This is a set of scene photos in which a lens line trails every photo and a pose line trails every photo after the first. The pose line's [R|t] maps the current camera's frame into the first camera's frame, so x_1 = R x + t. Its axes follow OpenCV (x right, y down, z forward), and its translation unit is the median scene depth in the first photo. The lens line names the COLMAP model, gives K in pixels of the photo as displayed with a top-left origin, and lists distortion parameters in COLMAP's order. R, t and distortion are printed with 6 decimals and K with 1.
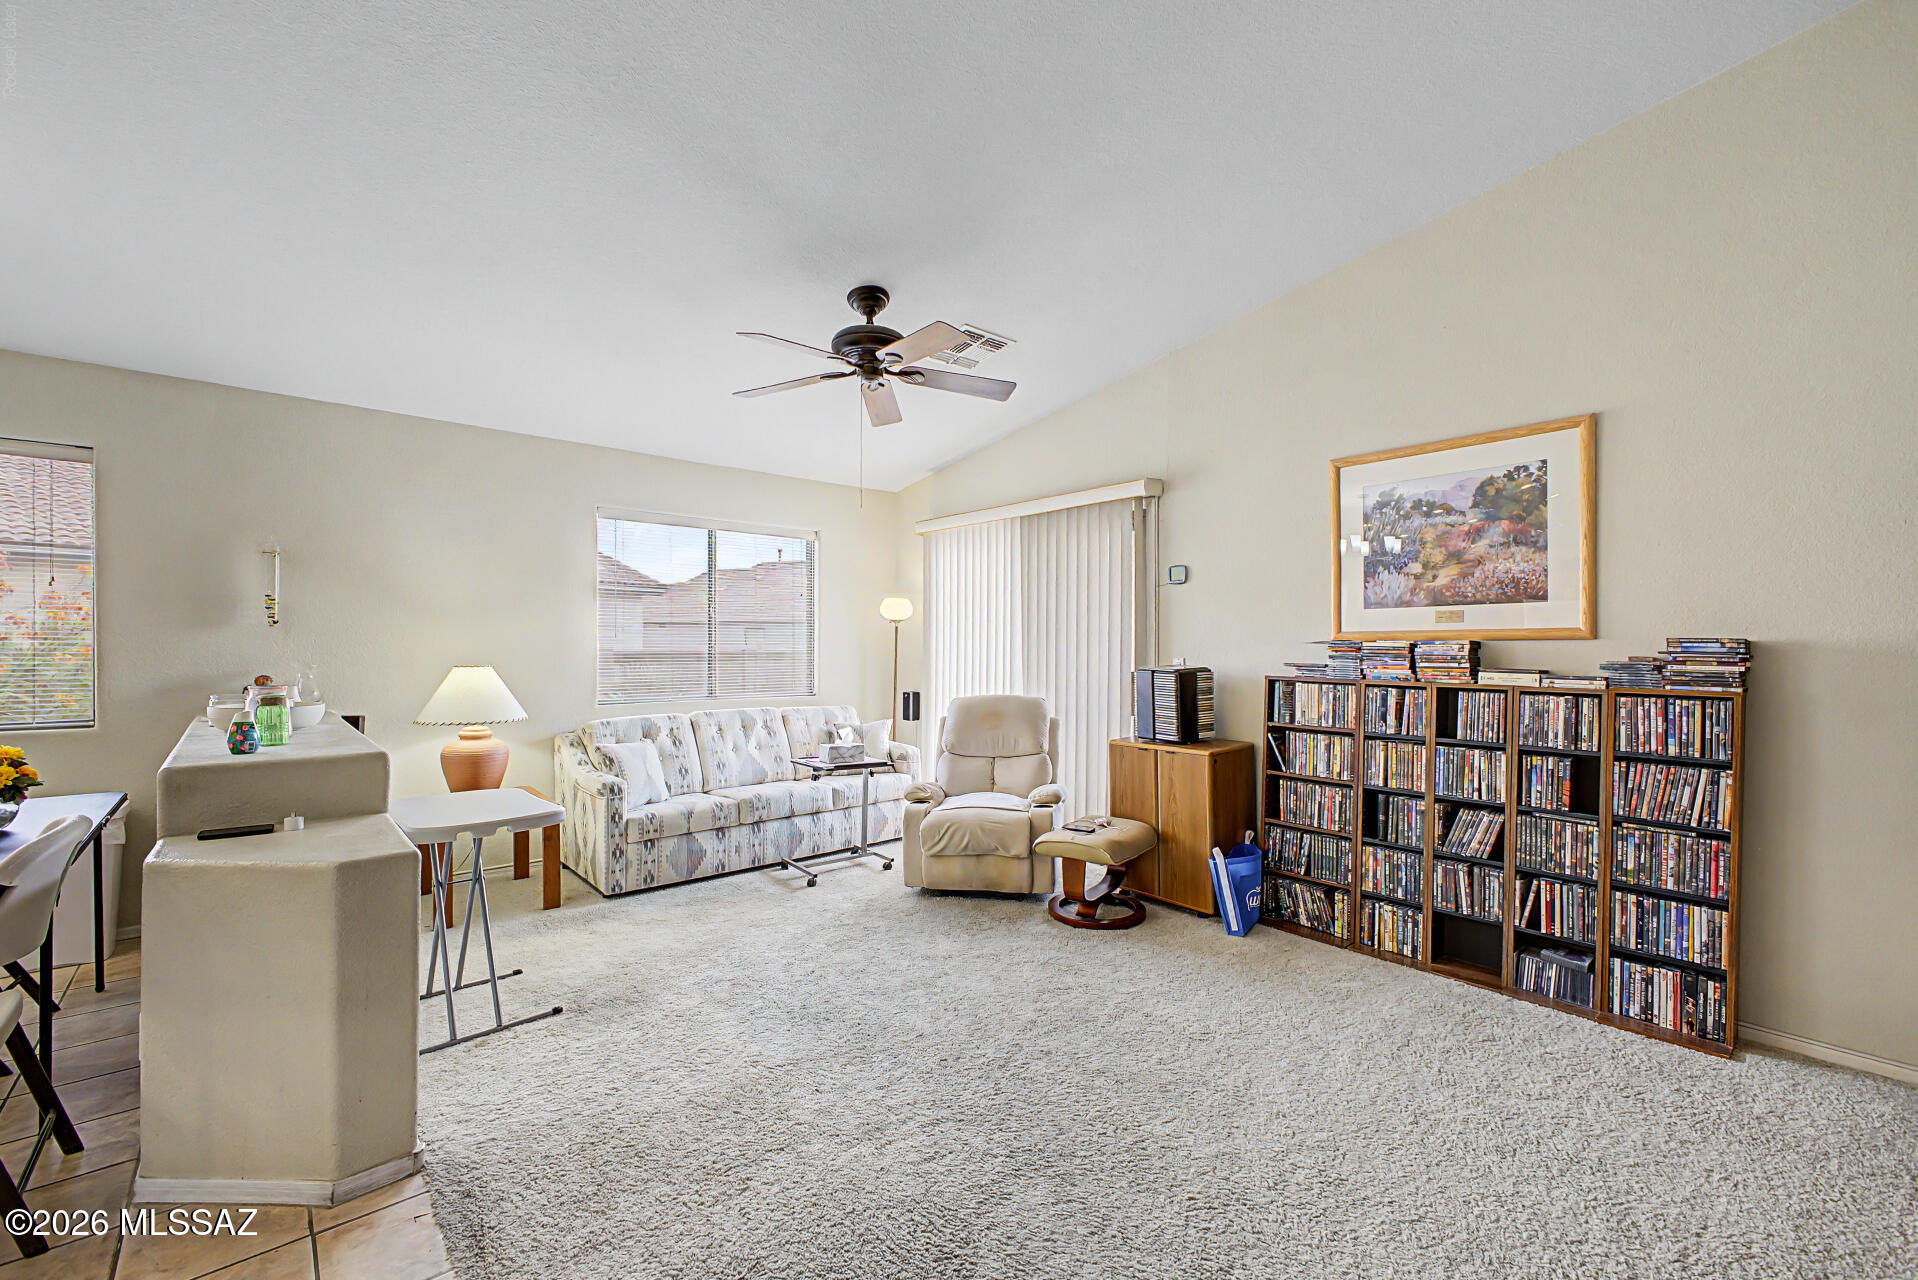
lens RADIAL K [[802.6, 0, 956.7], [0, 802.6, 648.1], [0, 0, 1]] dist [0.013142, 0.000060]
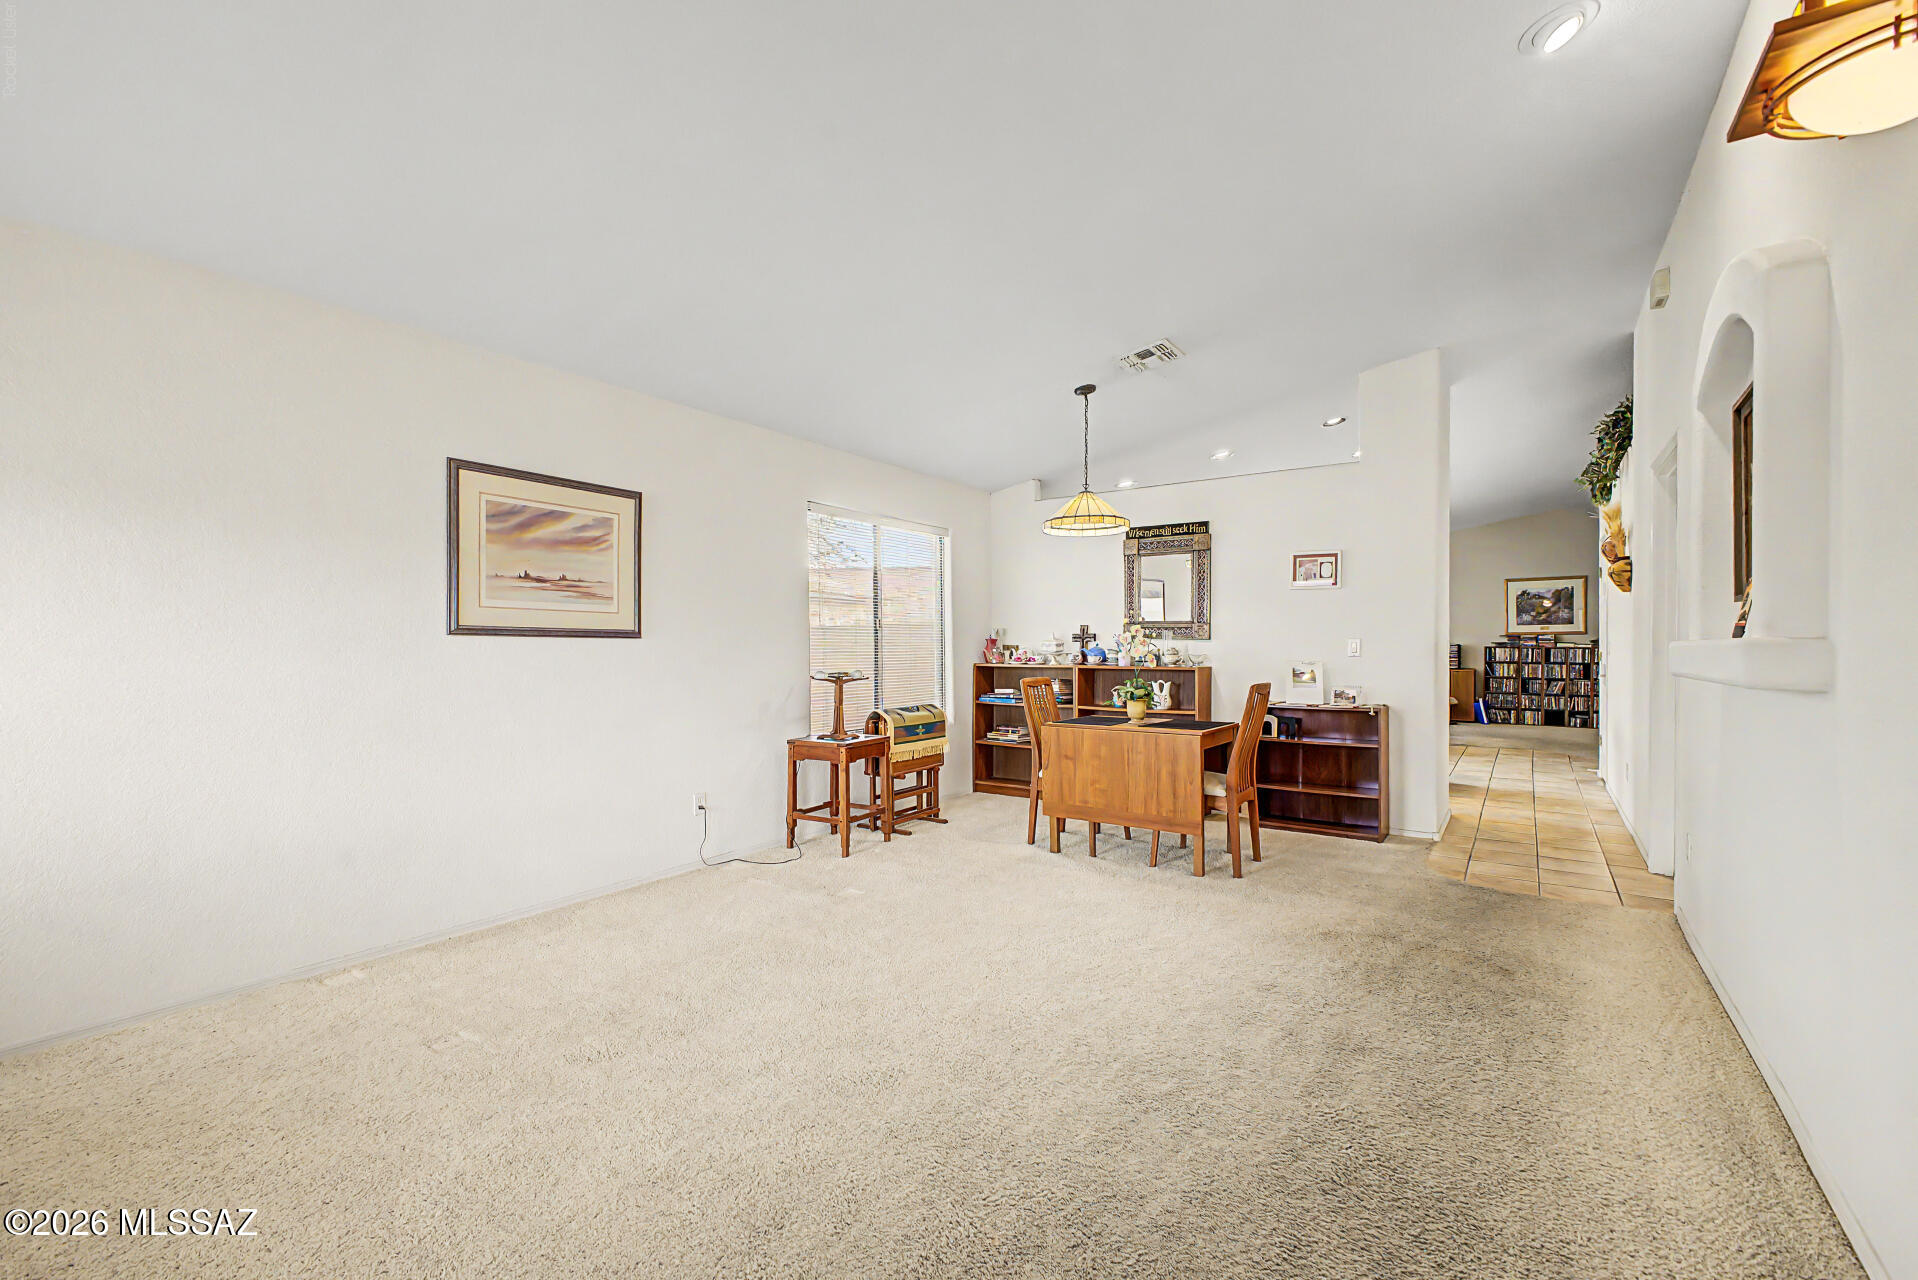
lens RADIAL K [[789.3, 0, 954.4], [0, 789.3, 651.1], [0, 0, 1]] dist [-0.001109, -0.000143]
pose [[0.974994, -0.008731, 0.222059, -2.642411], [0.007039, 0.999940, 0.008406, 0.014668], [-0.222119, -0.006632, 0.974997, -1.767112]]
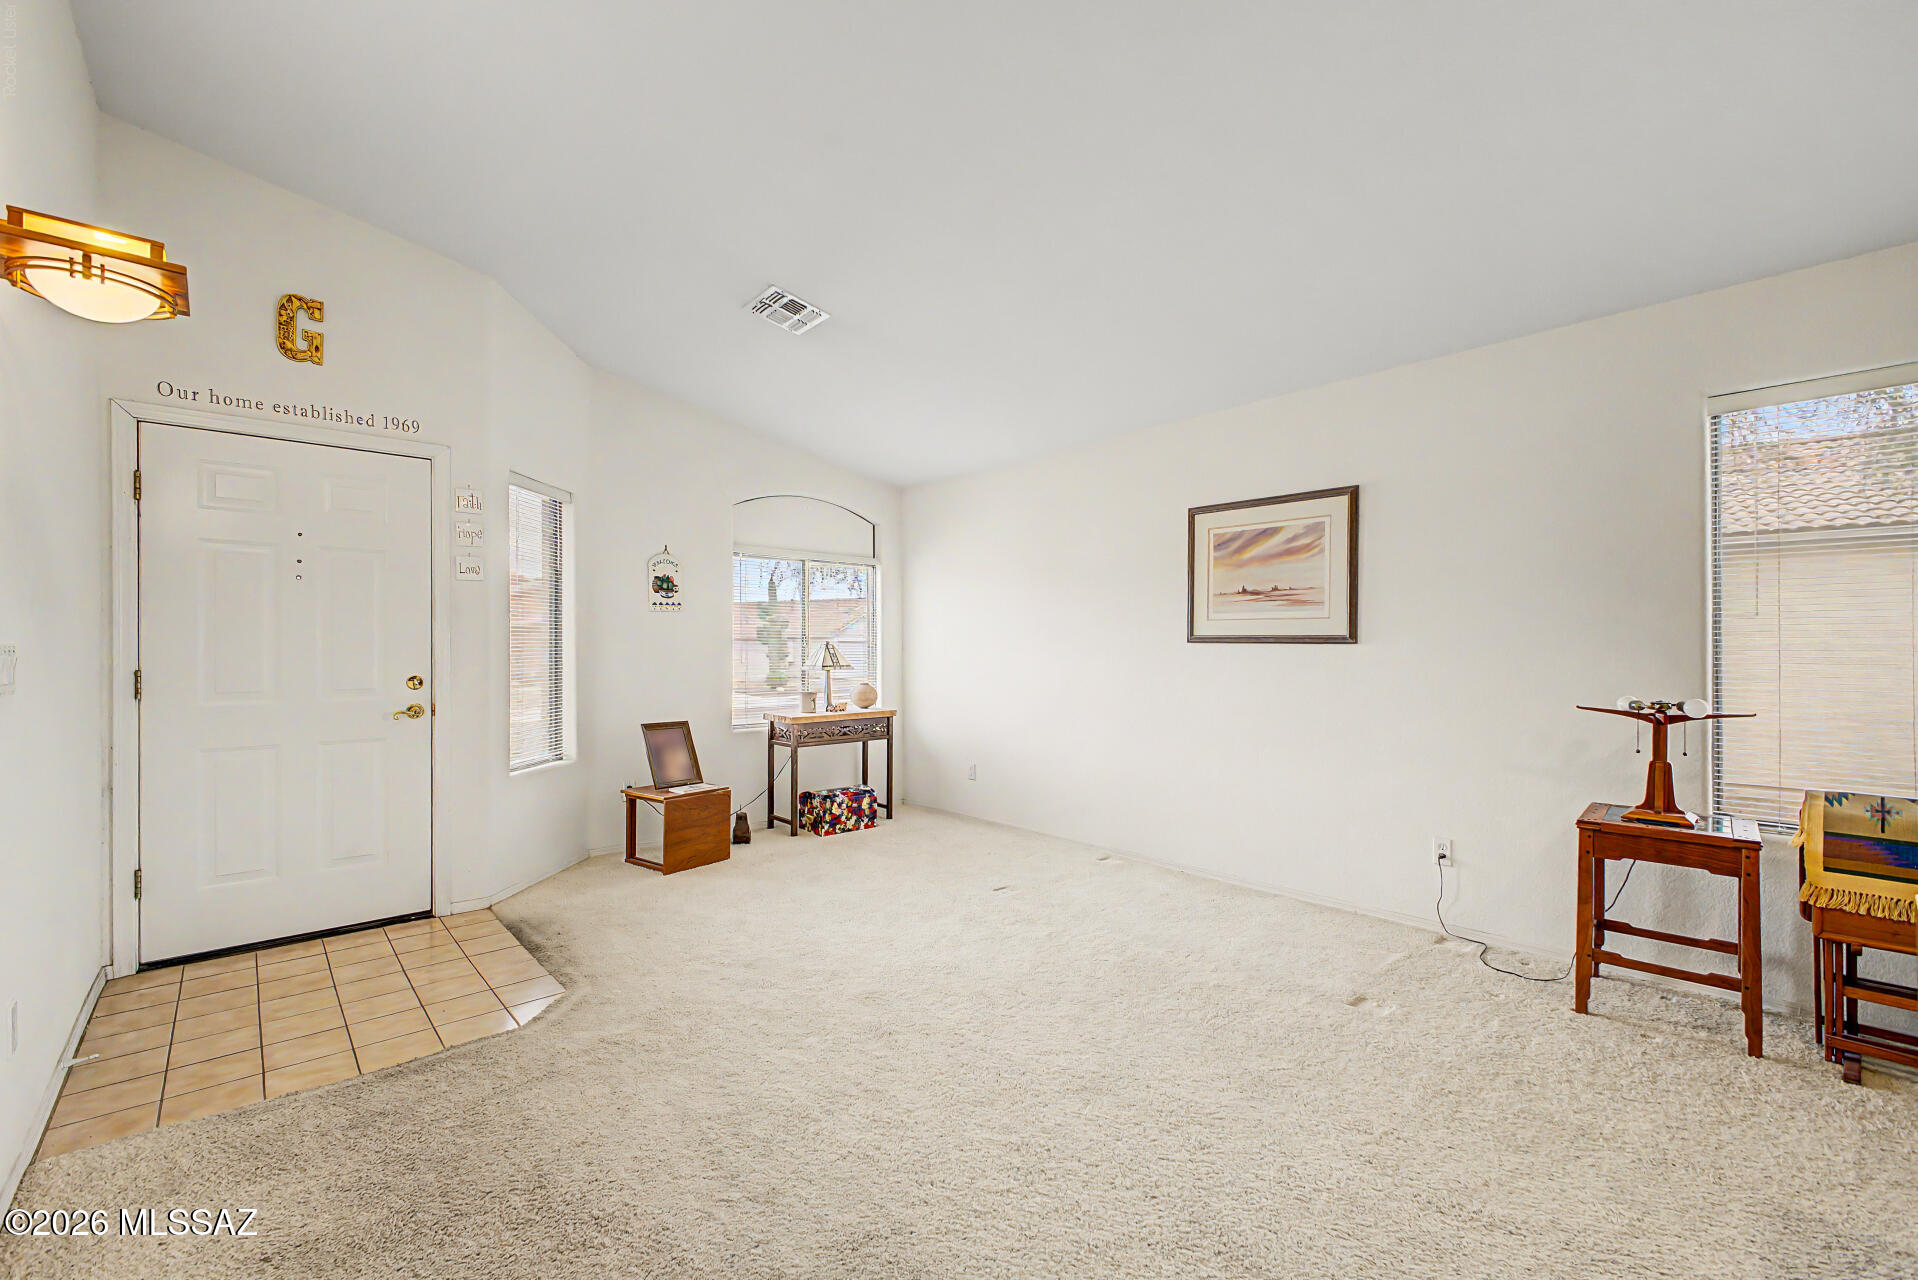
lens RADIAL K [[802.6, 0, 956.7], [0, 802.6, 648.1], [0, 0, 1]] dist [0.013142, 0.000060]
pose [[0.001935, -0.005865, -0.999981, -1.708595], [-0.001774, 0.999981, -0.005868, 0.015503], [0.999997, 0.001785, 0.001925, -1.045647]]
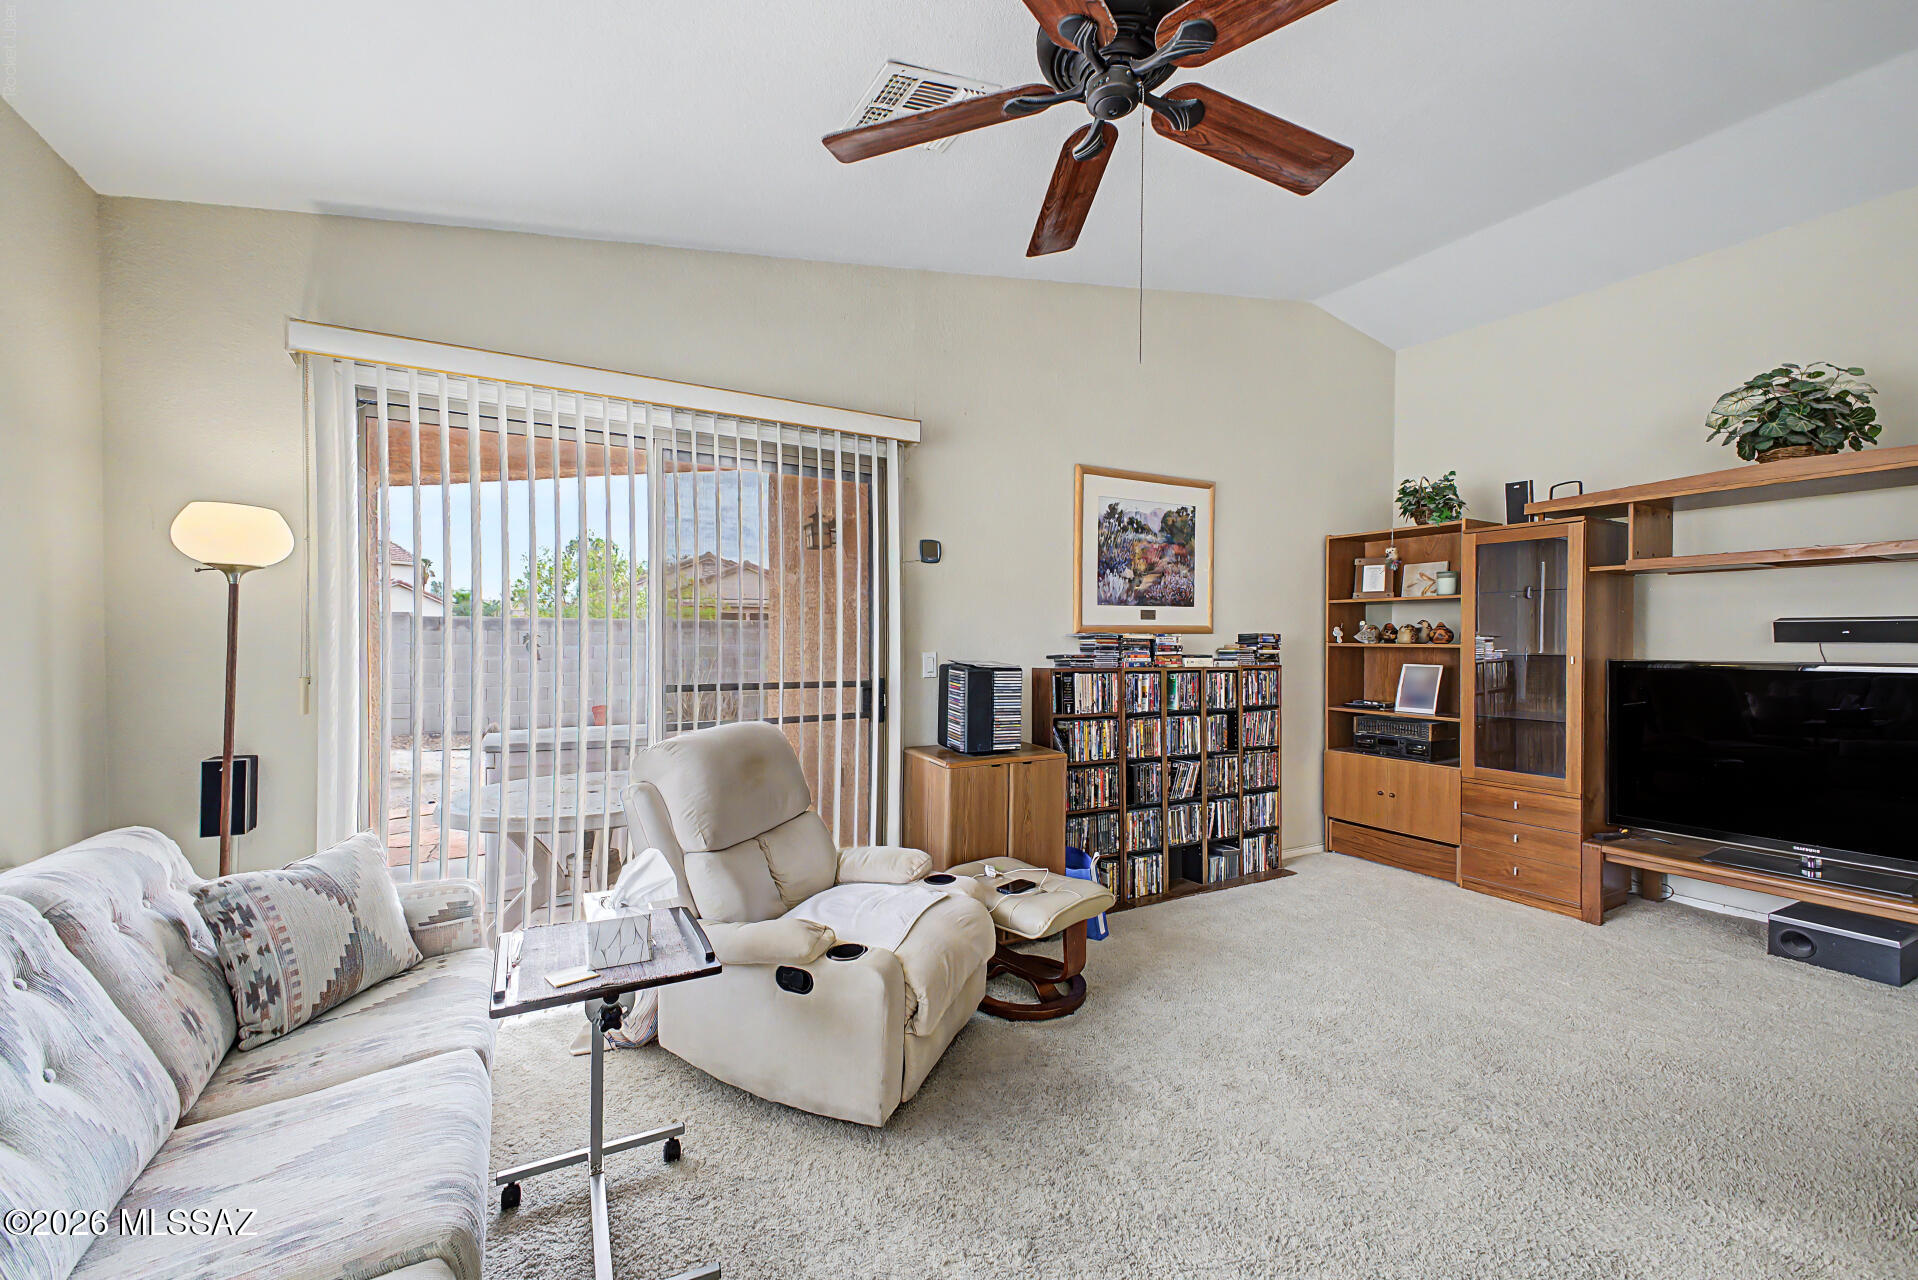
lens RADIAL K [[760.4, 0, 956.8], [0, 760.4, 644.1], [0, 0, 1]] dist [0.018410, -0.000166]
pose [[0.213136, -0.006835, 0.976999, -0.615148], [0.002085, 0.999976, 0.006541, -0.001312], [-0.977020, 0.000643, 0.213145, 1.031667]]
